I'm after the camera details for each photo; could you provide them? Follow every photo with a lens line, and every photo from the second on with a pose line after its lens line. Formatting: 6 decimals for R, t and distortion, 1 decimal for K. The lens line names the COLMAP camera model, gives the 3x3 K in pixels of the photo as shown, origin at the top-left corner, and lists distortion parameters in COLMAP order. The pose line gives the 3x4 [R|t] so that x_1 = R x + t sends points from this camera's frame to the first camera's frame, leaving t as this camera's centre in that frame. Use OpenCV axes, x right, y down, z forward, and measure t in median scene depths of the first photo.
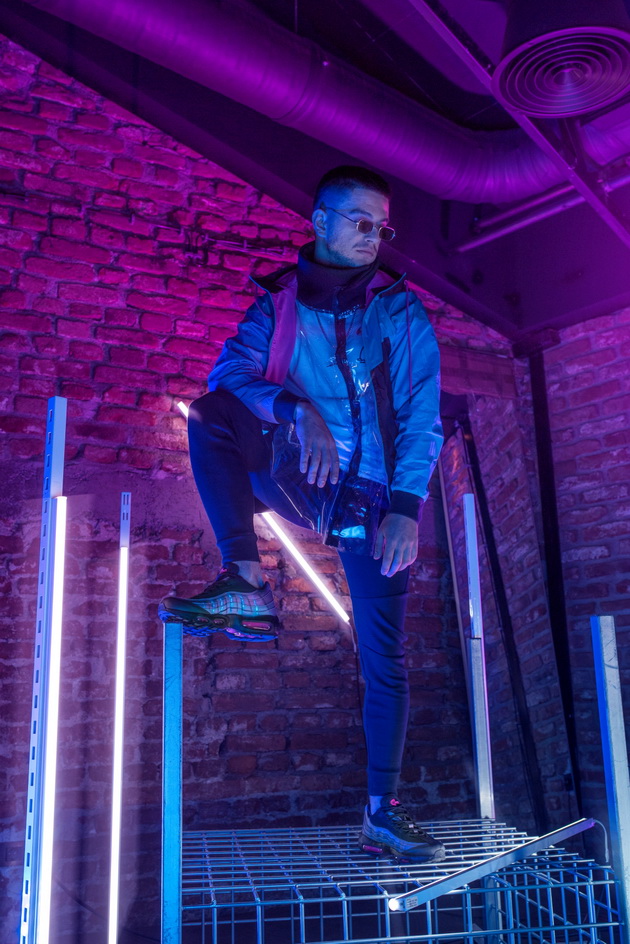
lens RADIAL K [[966.0, 0, 316.6], [0, 966.0, 491.9], [0, 0, 1]] dist [-0.043675, 0.099995]
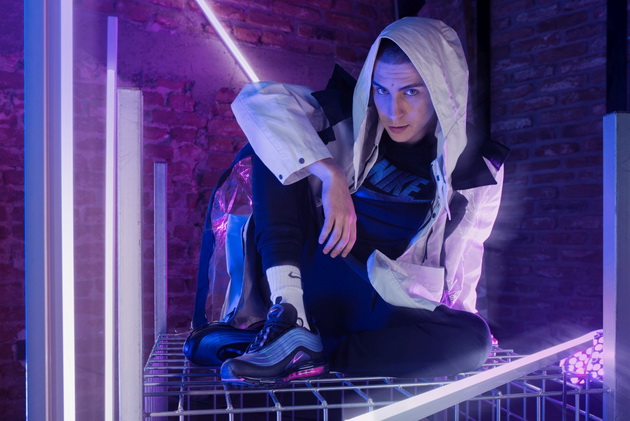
lens RADIAL K [[646.2, 0, 314.9], [0, 646.2, 257.0], [0, 0, 1]] dist [-0.017139, 0.022105]
pose [[0.998517, 0.025185, 0.048263, -0.007373], [-0.035131, 0.975348, 0.217858, 0.071518], [-0.041586, -0.219231, 0.974786, 0.210703]]
